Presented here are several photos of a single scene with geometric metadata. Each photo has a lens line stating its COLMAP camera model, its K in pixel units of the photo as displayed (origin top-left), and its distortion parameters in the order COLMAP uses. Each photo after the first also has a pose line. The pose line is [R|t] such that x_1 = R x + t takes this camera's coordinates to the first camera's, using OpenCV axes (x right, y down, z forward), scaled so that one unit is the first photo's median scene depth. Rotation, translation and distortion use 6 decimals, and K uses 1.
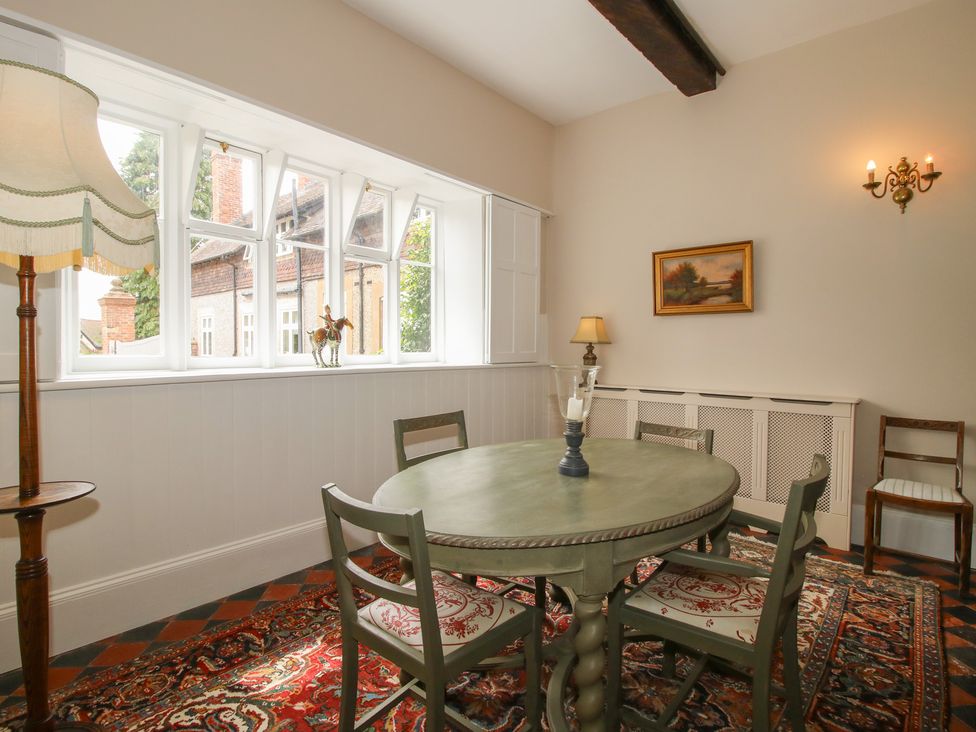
lens RADIAL K [[510.2, 0, 487.0], [0, 510.2, 362.9], [0, 0, 1]] dist [-0.001427, -0.010989]
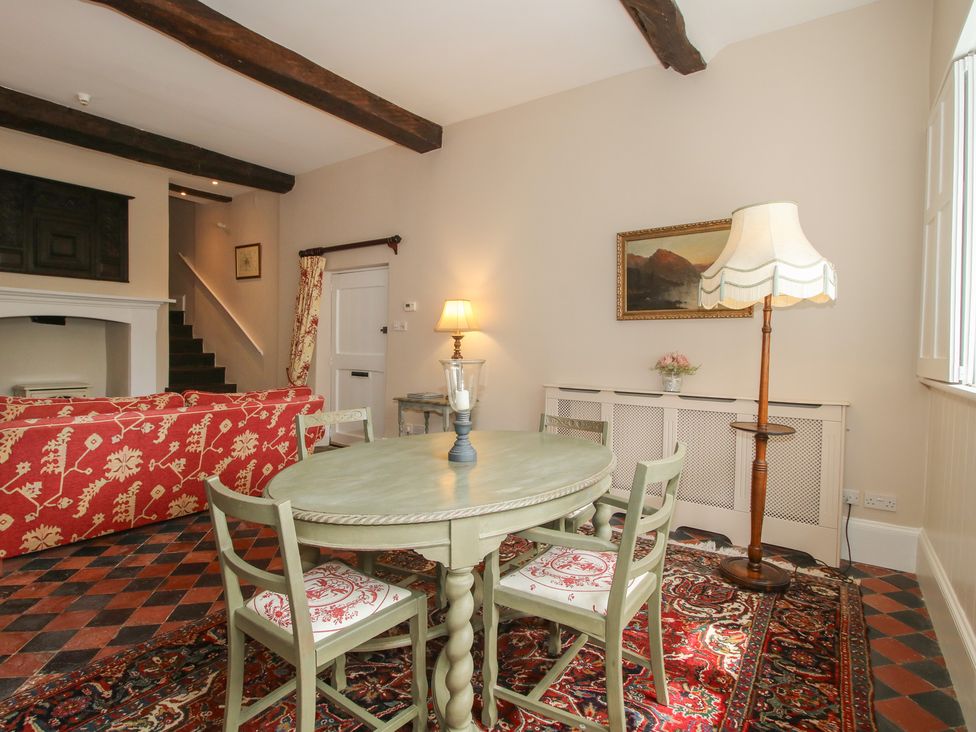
lens RADIAL K [[510.2, 0, 484.7], [0, 510.2, 366.2], [0, 0, 1]] dist [-0.001427, -0.010989]
pose [[-0.994701, -0.012568, -0.102036, 0.231065], [-0.020466, 0.996841, 0.076738, -0.065514], [0.100749, 0.078420, -0.991817, 2.026892]]
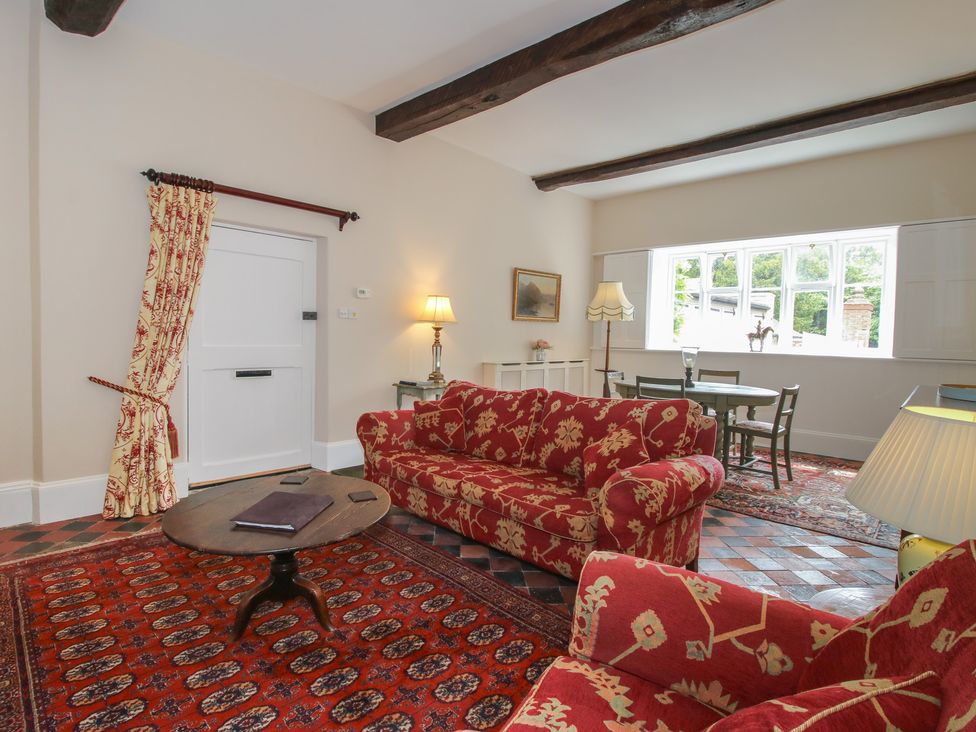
lens RADIAL K [[510.2, 0, 485.6], [0, 510.2, 360.3], [0, 0, 1]] dist [-0.001427, -0.010989]
pose [[-0.035888, 0.045309, -0.998328, 2.828885], [-0.056301, 0.997293, 0.047286, 0.011560], [0.997769, 0.057903, -0.033240, 0.013570]]
